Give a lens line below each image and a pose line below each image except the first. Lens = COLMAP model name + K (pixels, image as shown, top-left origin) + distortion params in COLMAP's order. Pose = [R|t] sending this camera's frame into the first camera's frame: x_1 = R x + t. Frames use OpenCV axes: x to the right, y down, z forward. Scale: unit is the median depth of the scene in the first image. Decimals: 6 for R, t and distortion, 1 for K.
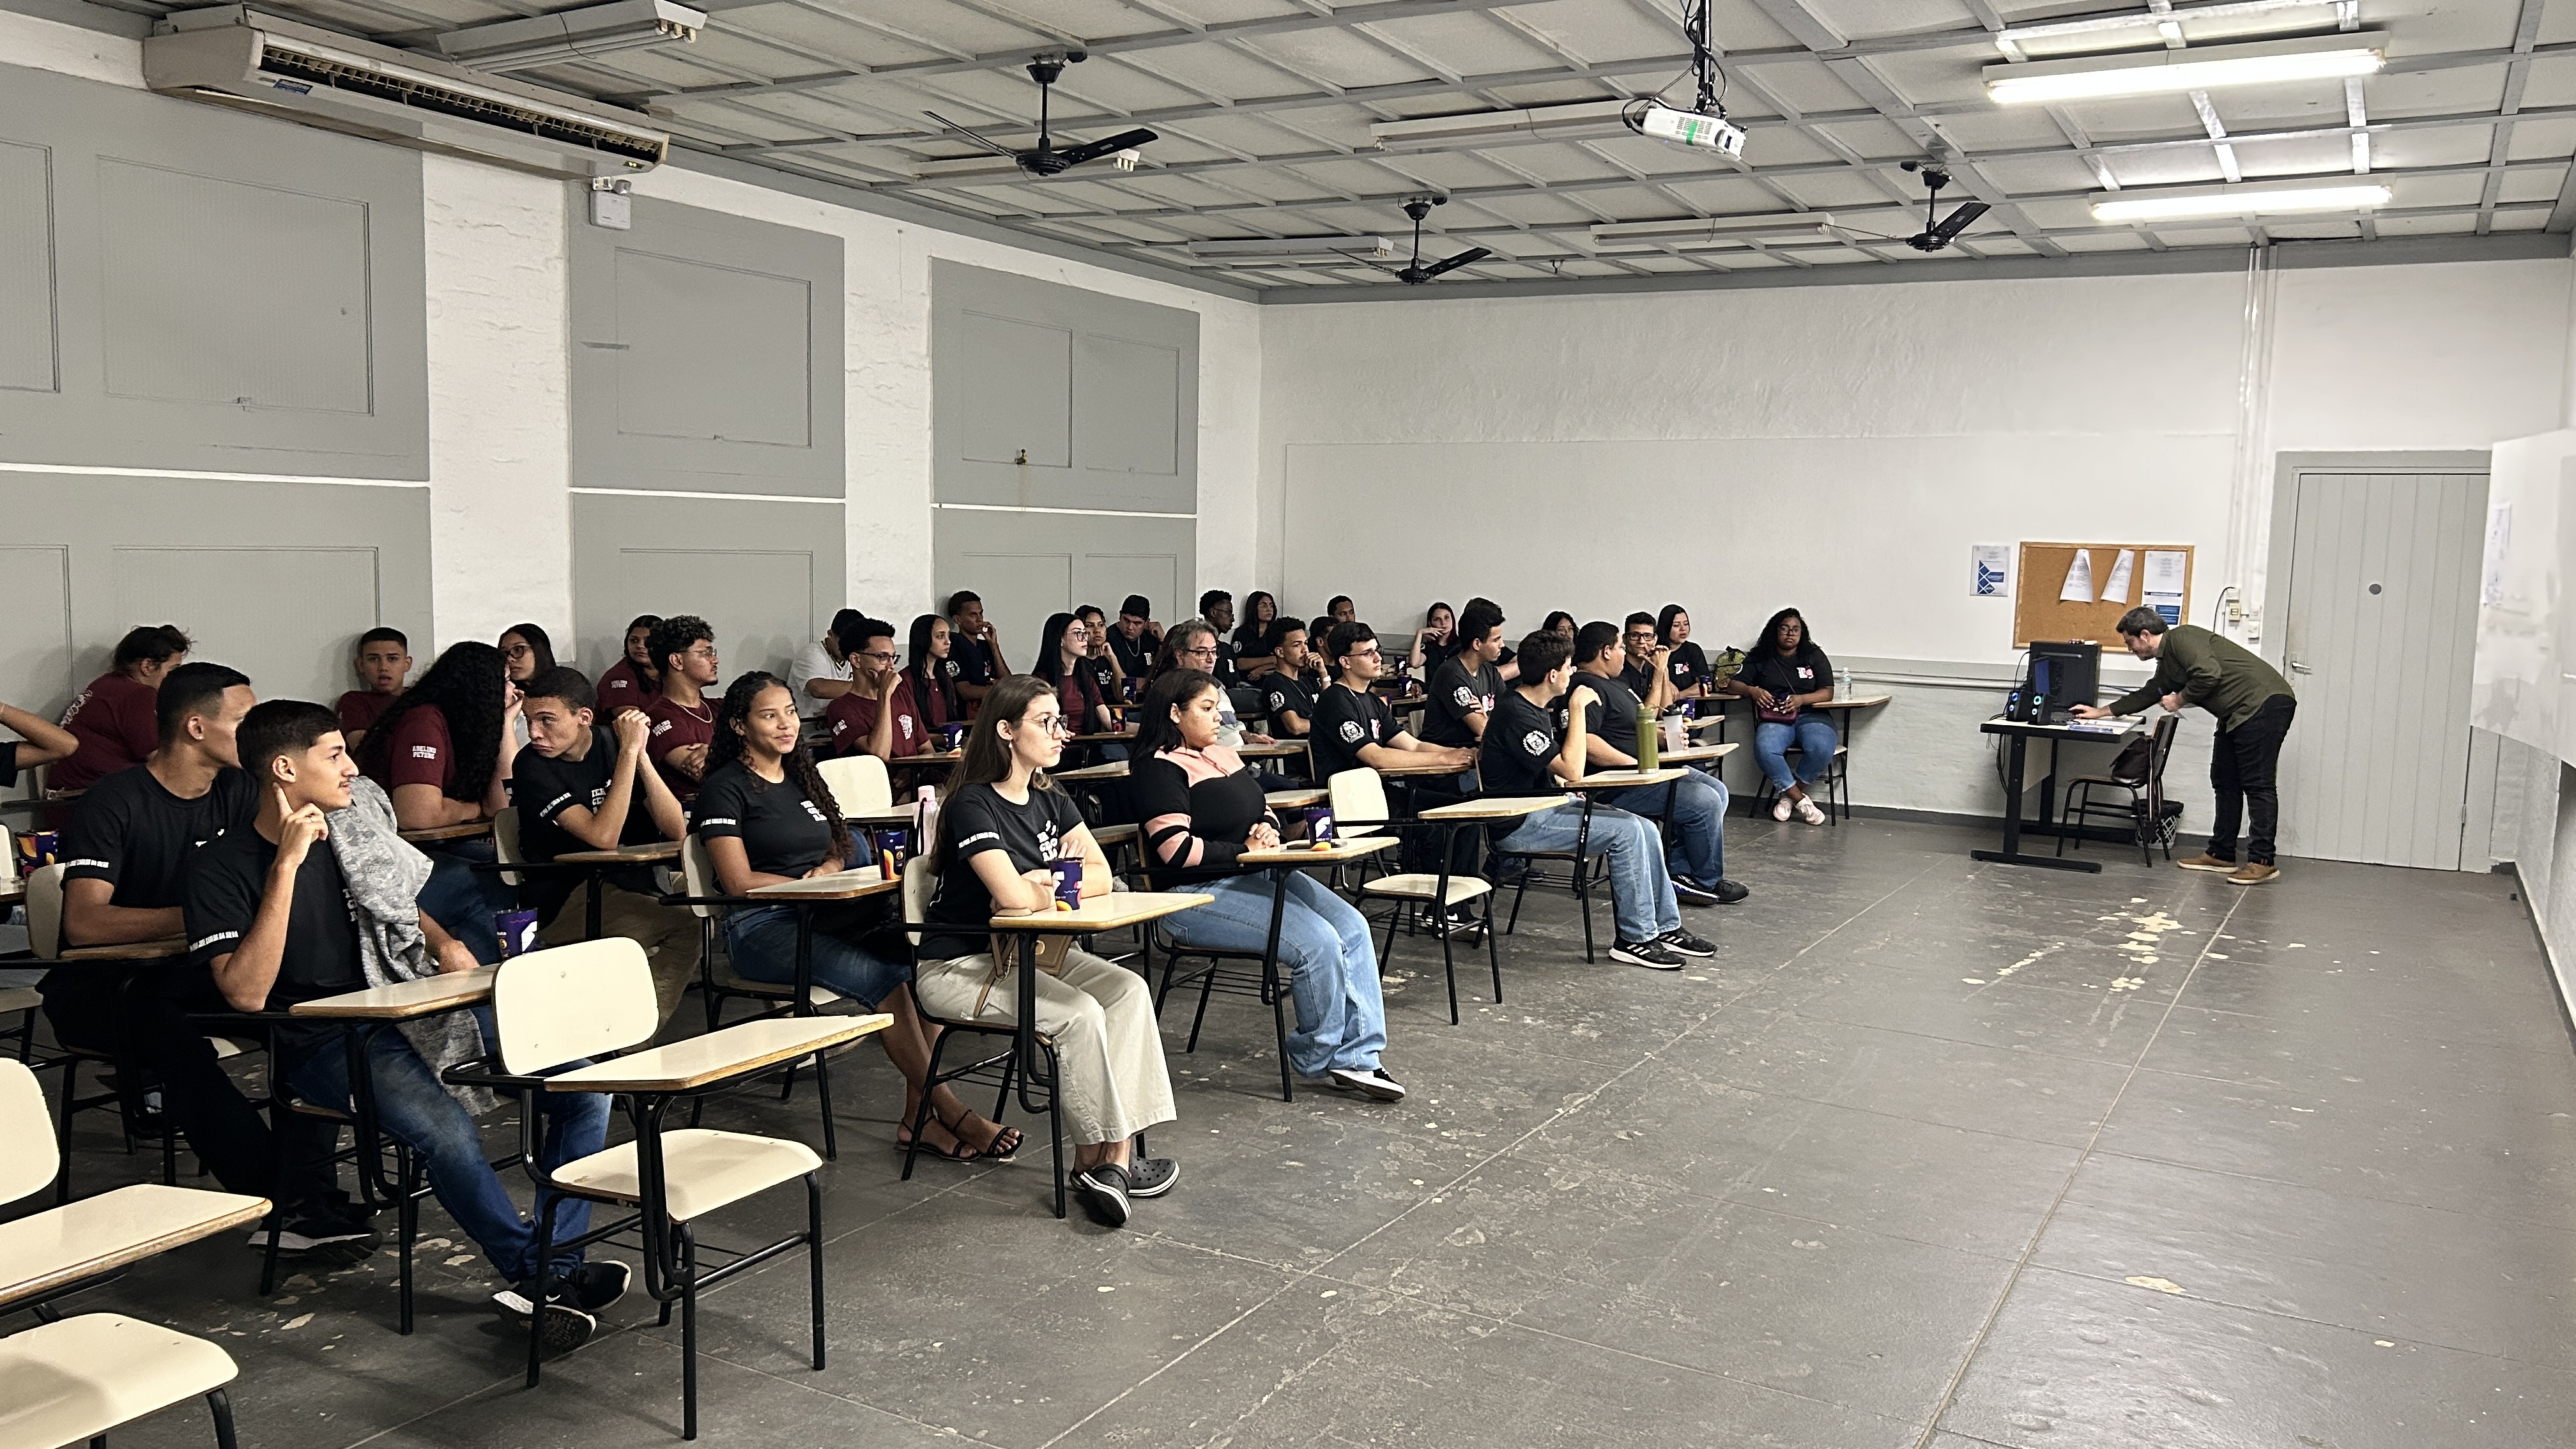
lens RADIAL K [[1951.8, 0, 1282.3], [0, 1951.8, 738.6], [0, 0, 1]] dist [0.031115, -0.046469]
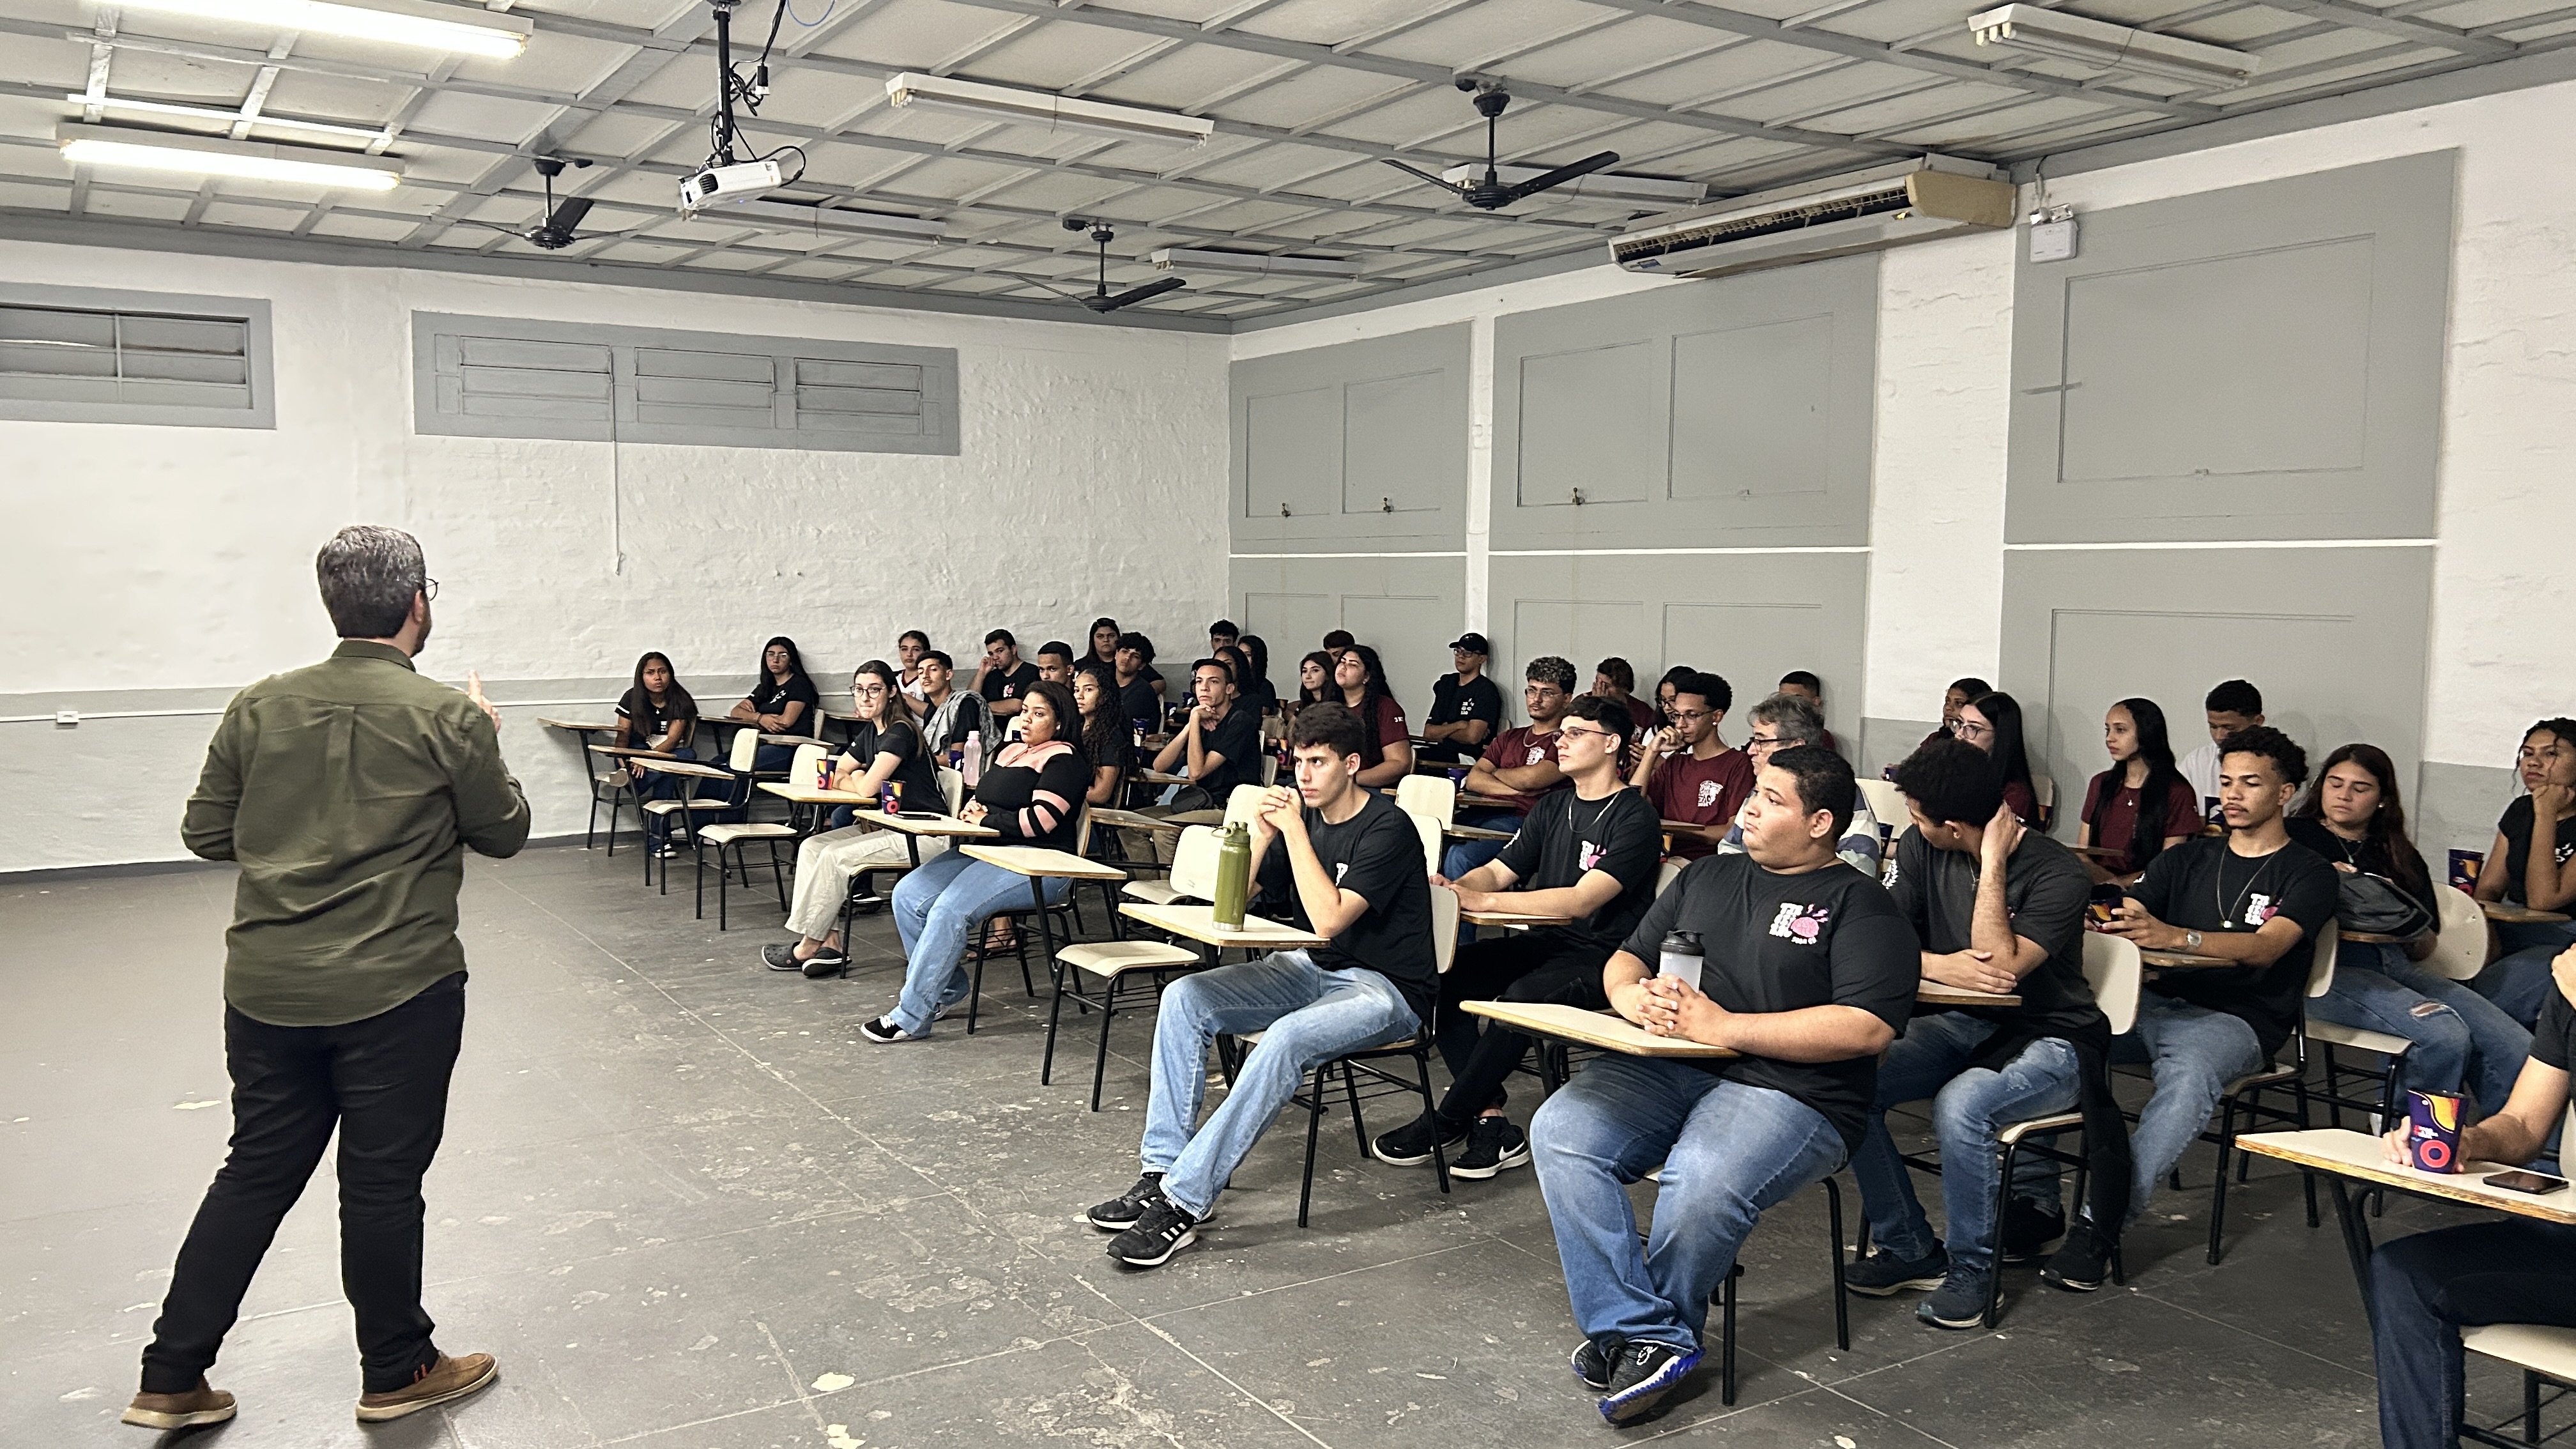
lens RADIAL K [[1944.1, 0, 1273.1], [0, 1944.1, 734.9], [0, 0, 1]] dist [0.049792, -0.090207]
pose [[-0.475506, 0.045950, -0.878512, 0.797276], [-0.105999, 0.988366, 0.109069, -0.126267], [0.873303, 0.144984, -0.465104, 1.405704]]
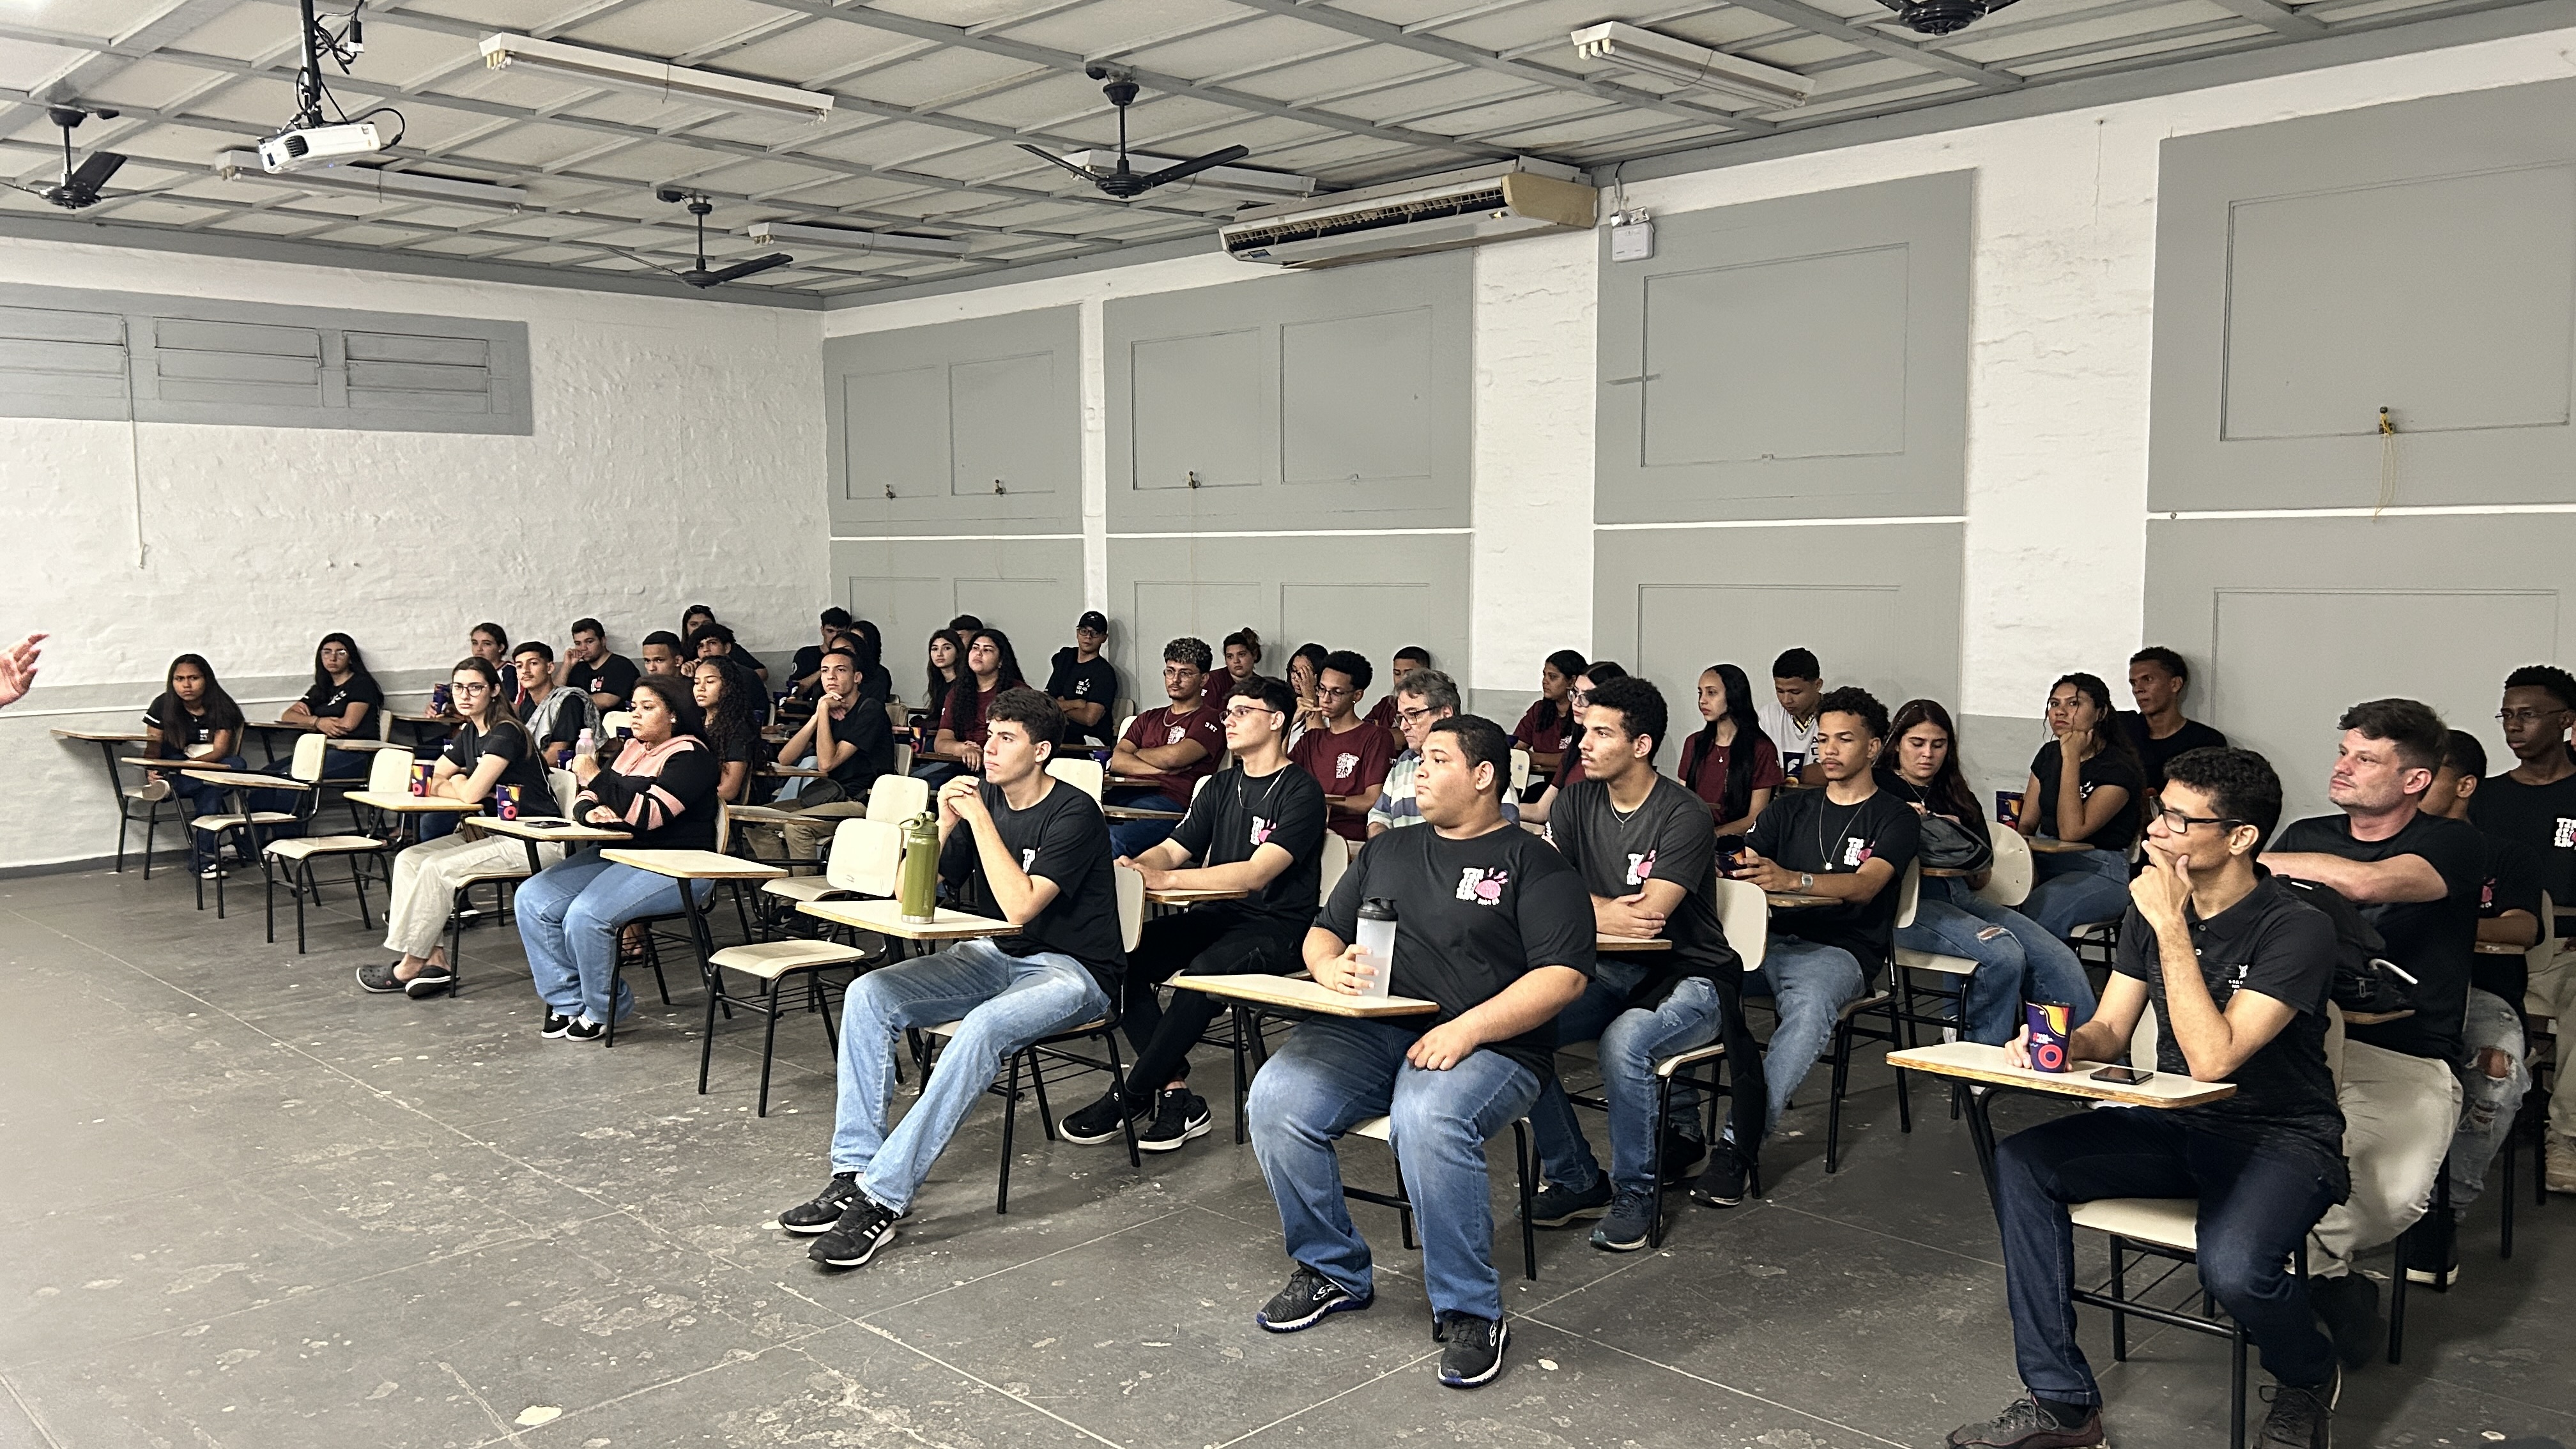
lens RADIAL K [[1953.7, 0, 1295.7], [0, 1953.7, 731.1], [0, 0, 1]] dist [0.012061, -0.014176]
pose [[-0.260501, 0.065557, -0.963245, 0.823733], [-0.097709, 0.990779, 0.093856, -0.124682], [0.960517, 0.118568, -0.251693, 1.373472]]
